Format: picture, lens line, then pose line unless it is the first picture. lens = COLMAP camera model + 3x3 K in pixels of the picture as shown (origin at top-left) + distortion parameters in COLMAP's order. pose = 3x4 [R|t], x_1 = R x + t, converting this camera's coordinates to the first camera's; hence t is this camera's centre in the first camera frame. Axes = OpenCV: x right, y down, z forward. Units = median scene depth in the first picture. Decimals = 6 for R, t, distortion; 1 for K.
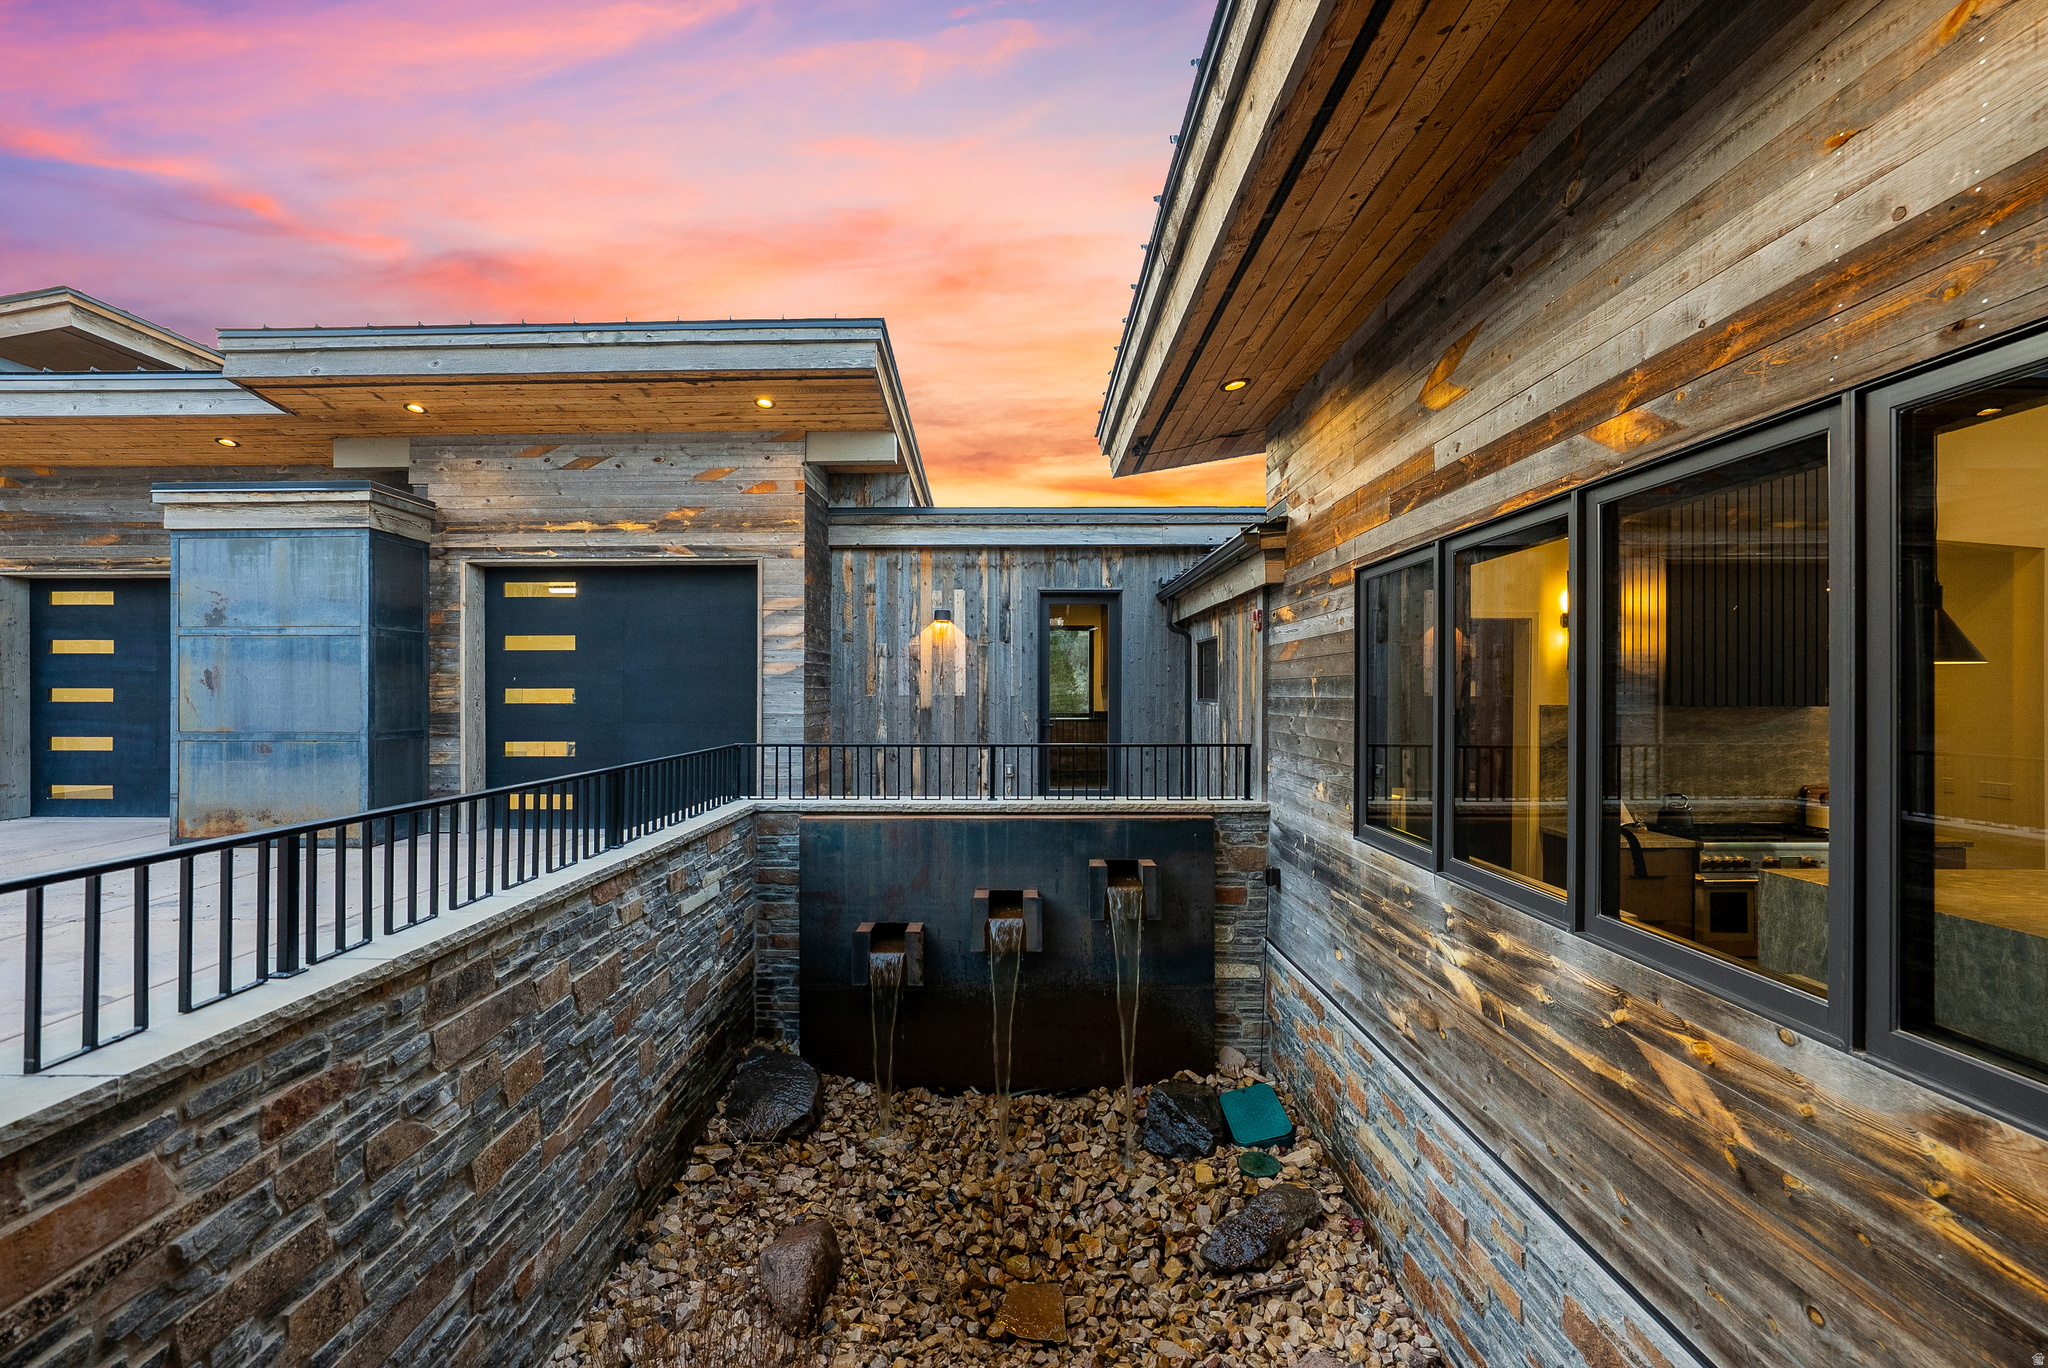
lens RADIAL K [[785.9, 0, 1022.3], [0, 785.9, 651.3], [0, 0, 1]] dist [-0.015783, 0.000462]
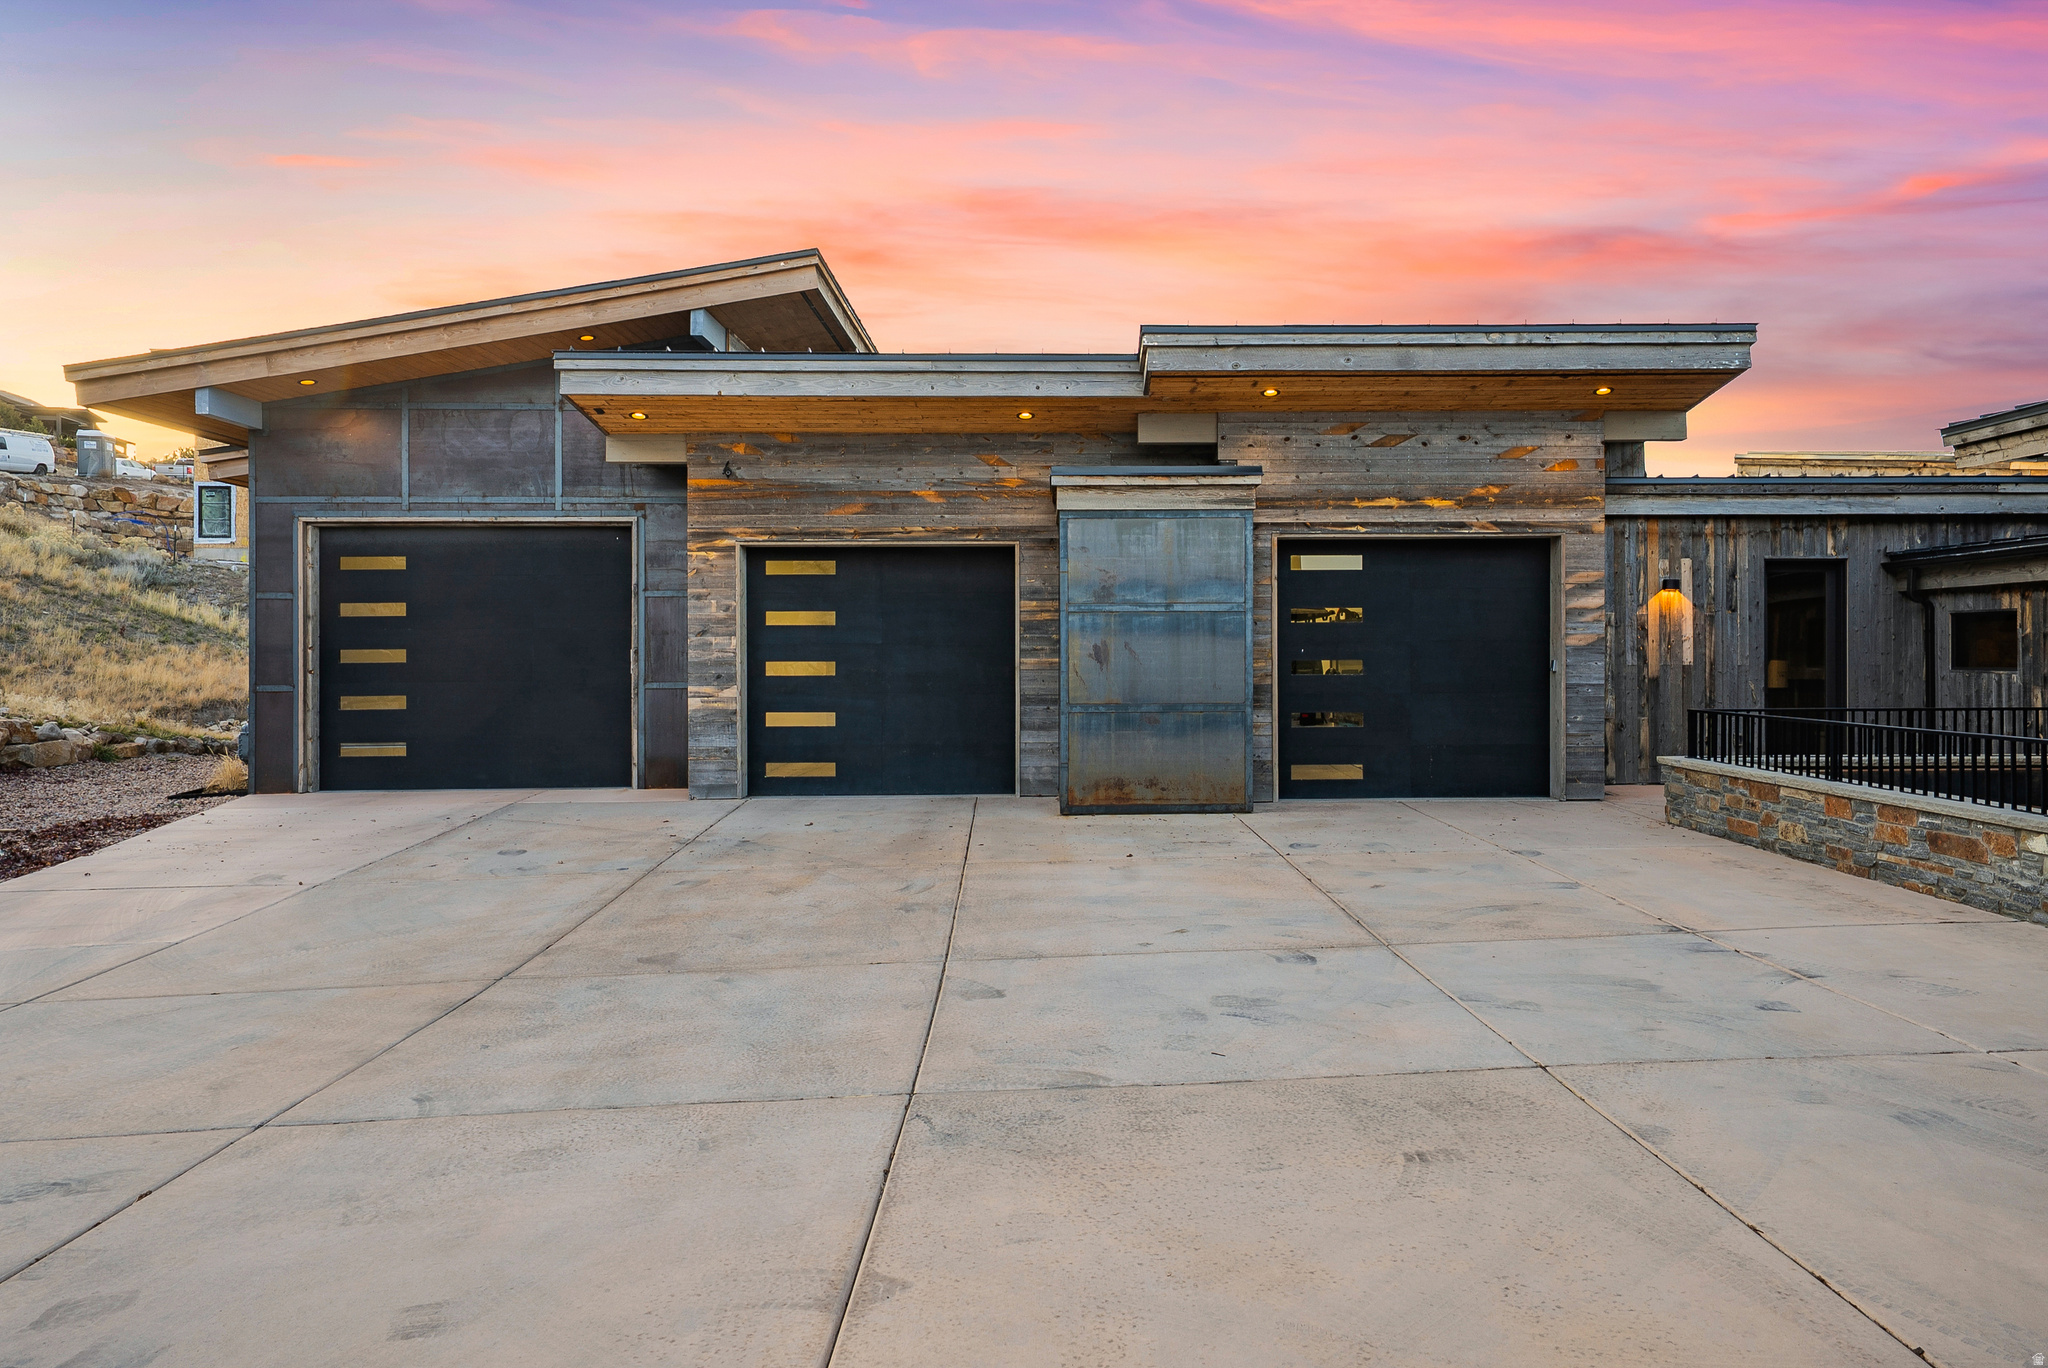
lens RADIAL K [[1233.4, 0, 1023.7], [0, 1233.4, 593.8], [0, 0, 1]] dist [0.001279, 0.022576]
pose [[0.999142, -0.001867, 0.041382, -1.107728], [0.001669, 0.999987, 0.004821, -0.048007], [-0.041391, -0.004748, 0.999132, -0.601020]]
